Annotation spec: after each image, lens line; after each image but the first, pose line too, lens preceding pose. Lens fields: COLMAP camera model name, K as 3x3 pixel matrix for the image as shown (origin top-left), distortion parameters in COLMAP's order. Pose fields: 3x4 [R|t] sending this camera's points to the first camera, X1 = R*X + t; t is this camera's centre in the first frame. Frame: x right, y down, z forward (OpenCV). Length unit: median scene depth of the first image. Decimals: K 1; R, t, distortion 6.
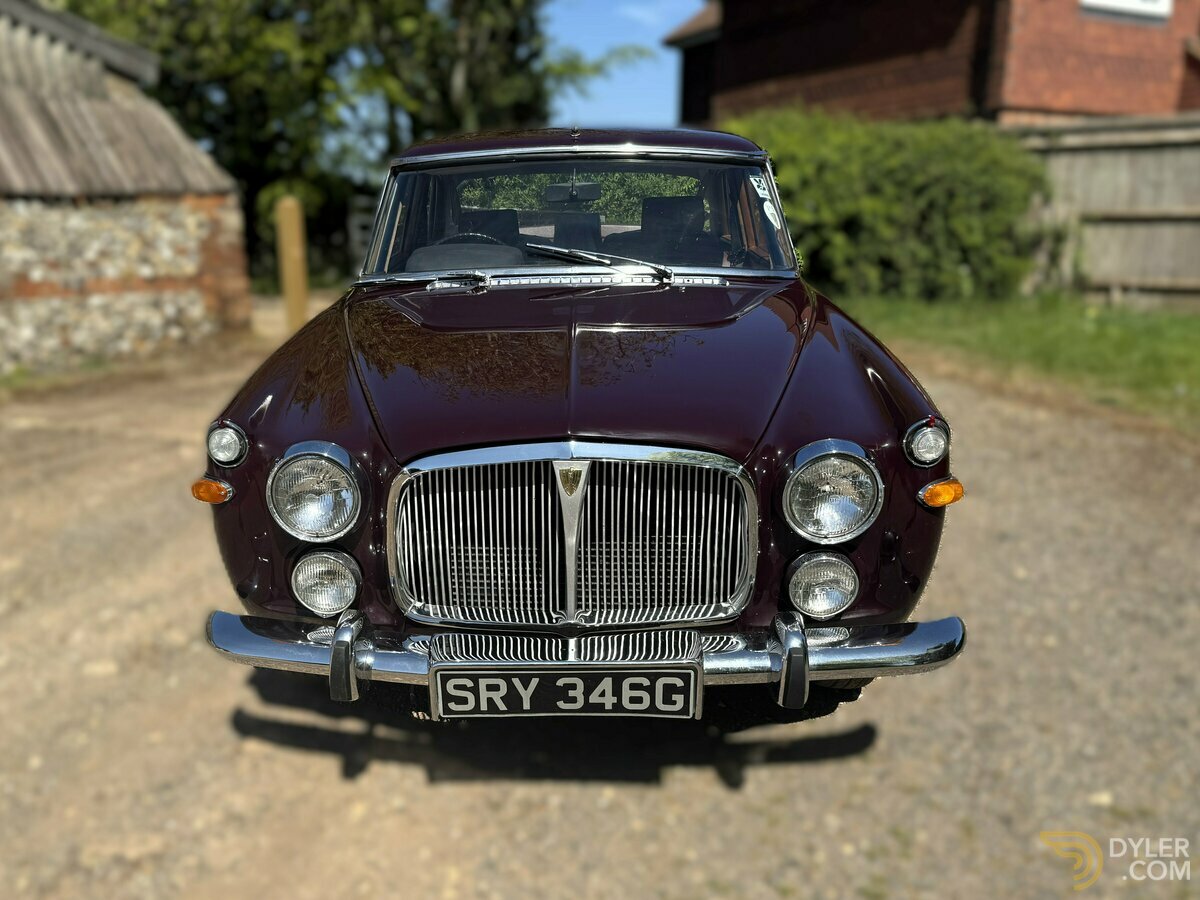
lens RADIAL K [[1048.0, 0, 586.6], [0, 1048.0, 499.7], [0, 0, 1]] dist [0.022147, -0.003824]
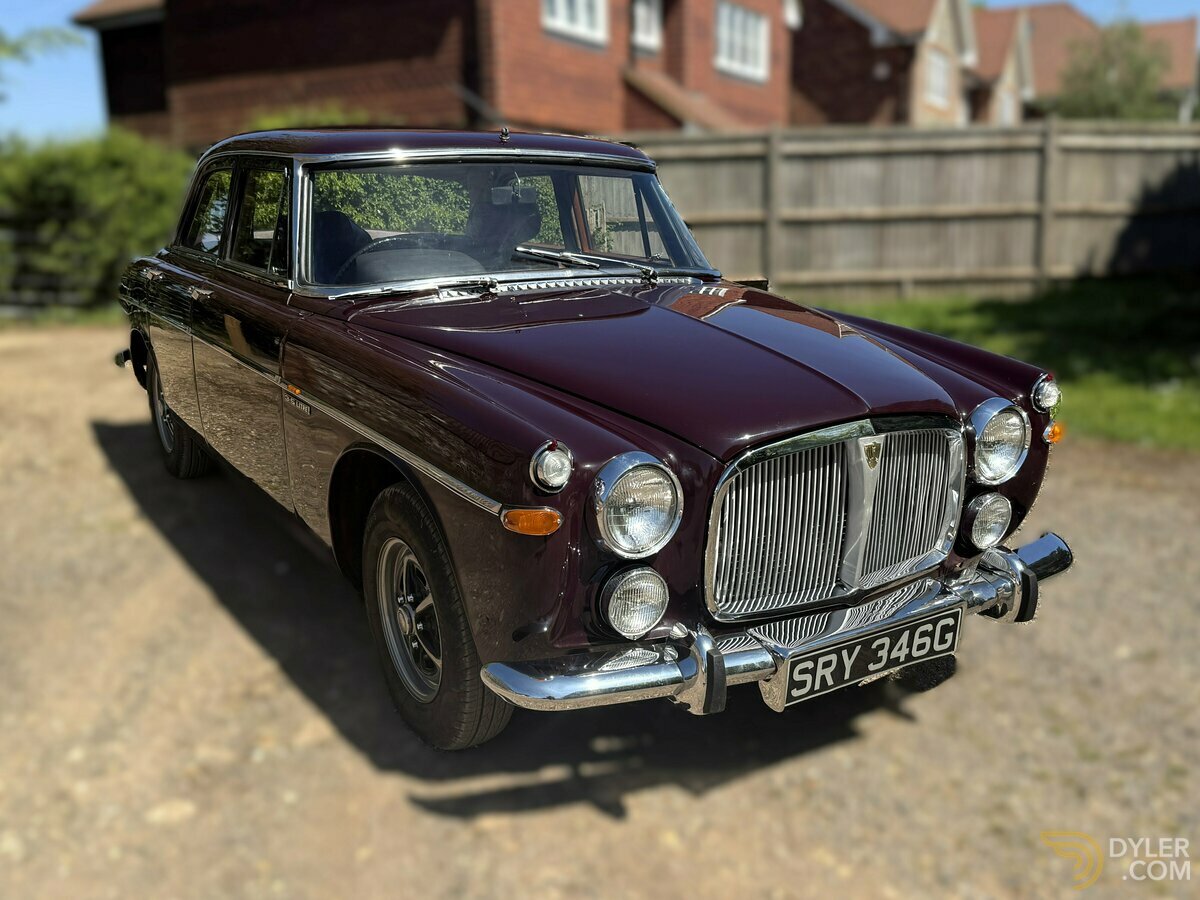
lens RADIAL K [[1125.6, 0, 655.7], [0, 1125.6, 449.4], [0, 0, 1]] dist [0.031332, 0.002922]
pose [[0.822857, -0.122272, 0.554938, -0.552124], [0.157778, 0.987338, -0.016407, -0.026495], [-0.545905, 0.101058, 0.831730, 0.095468]]
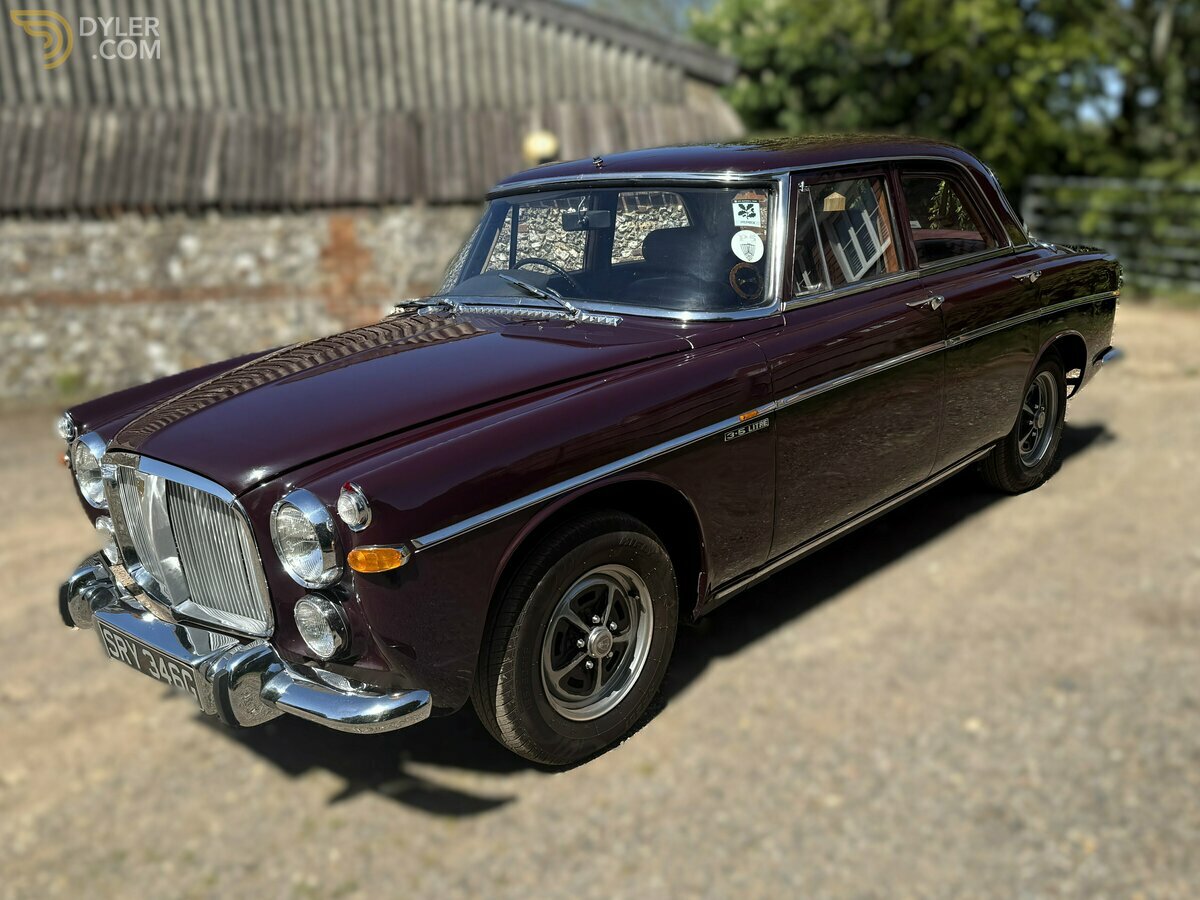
lens RADIAL K [[1123.2, 0, 598.0], [0, 1123.2, 539.3], [0, 0, 1]] dist [0.075357, -0.110695]
pose [[0.745422, 0.177227, -0.642602, 0.800590], [-0.153641, 0.983732, 0.093085, -0.106840], [0.648645, 0.029342, 0.760525, 0.224854]]
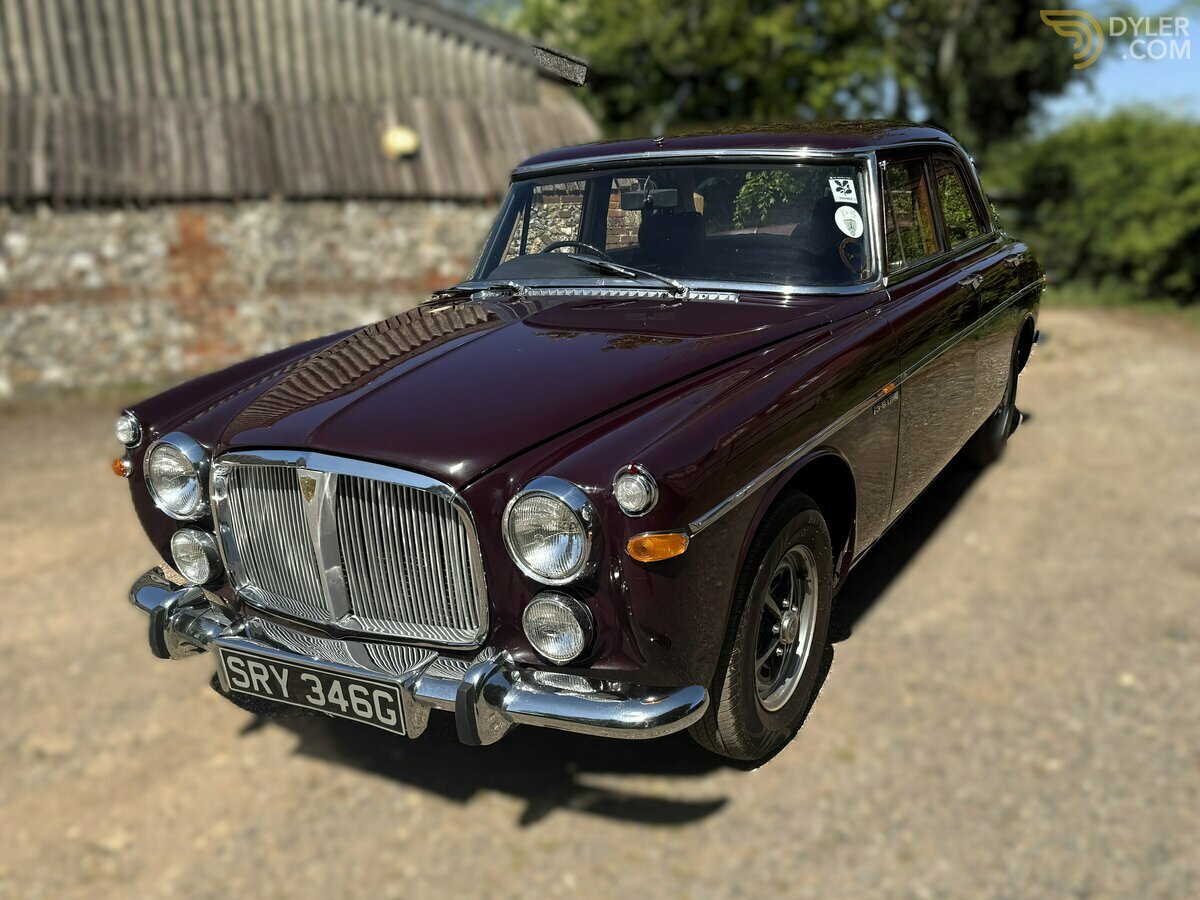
lens RADIAL K [[1125.0, 0, 608.3], [0, 1125.0, 519.9], [0, 0, 1]] dist [0.035115, -0.028632]
pose [[0.877110, 0.116710, -0.465893, 0.511243], [-0.110620, 0.993037, 0.040504, -0.043918], [0.467377, 0.016010, 0.883913, 0.084972]]
